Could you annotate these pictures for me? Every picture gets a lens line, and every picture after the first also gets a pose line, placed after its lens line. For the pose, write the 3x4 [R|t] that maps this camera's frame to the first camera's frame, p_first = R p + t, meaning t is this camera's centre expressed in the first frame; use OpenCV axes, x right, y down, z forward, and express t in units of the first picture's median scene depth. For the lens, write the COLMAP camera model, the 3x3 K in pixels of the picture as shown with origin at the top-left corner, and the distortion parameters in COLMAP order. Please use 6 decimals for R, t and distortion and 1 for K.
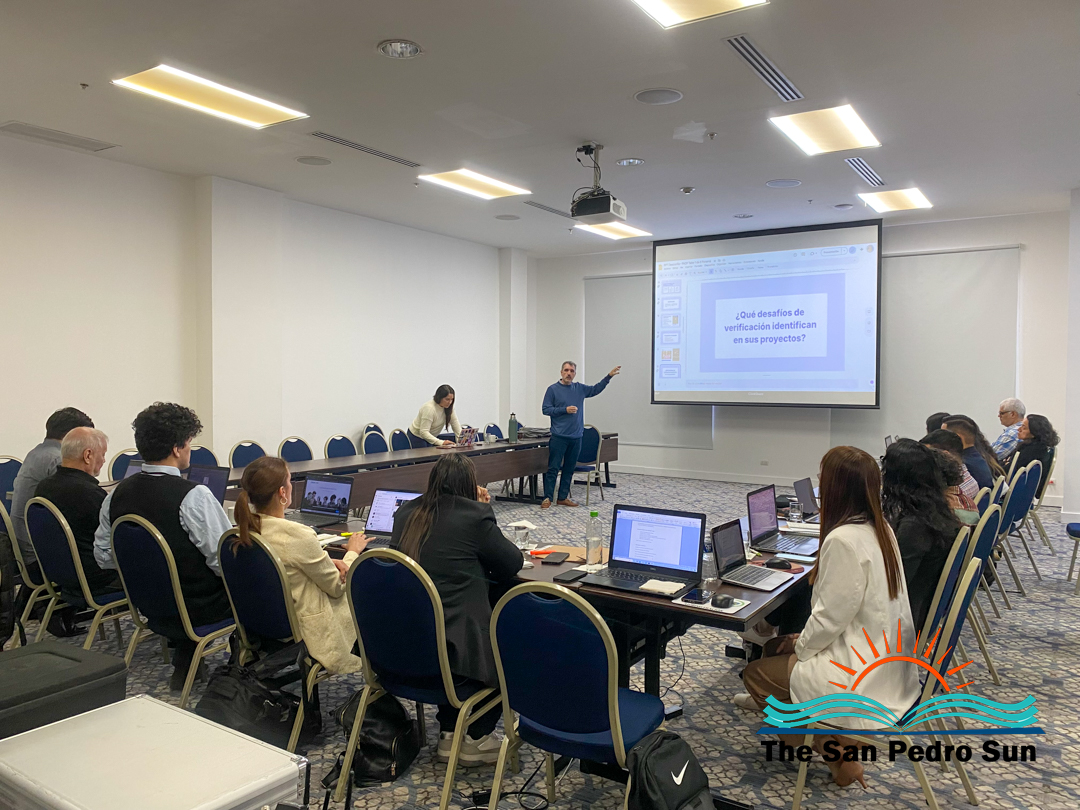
lens RADIAL K [[816.3, 0, 540.0], [0, 816.3, 405.0], [0, 0, 1]] dist [0.070648, -0.064589]
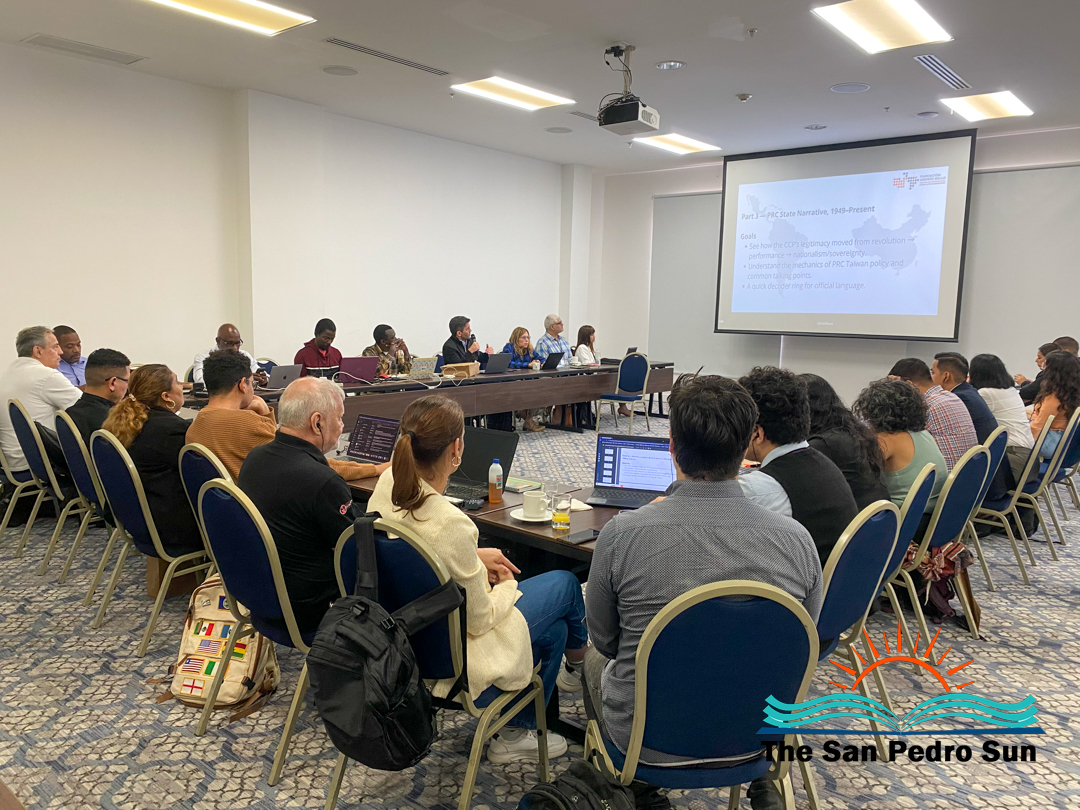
lens RADIAL K [[828.3, 0, 540.0], [0, 828.3, 405.0], [0, 0, 1]] dist [0.021271, -0.001997]
pose [[0.990969, 0.034483, -0.129578, 0.096069], [-0.023158, 0.995859, 0.087912, 0.004219], [0.132073, -0.084117, 0.987664, 0.029345]]
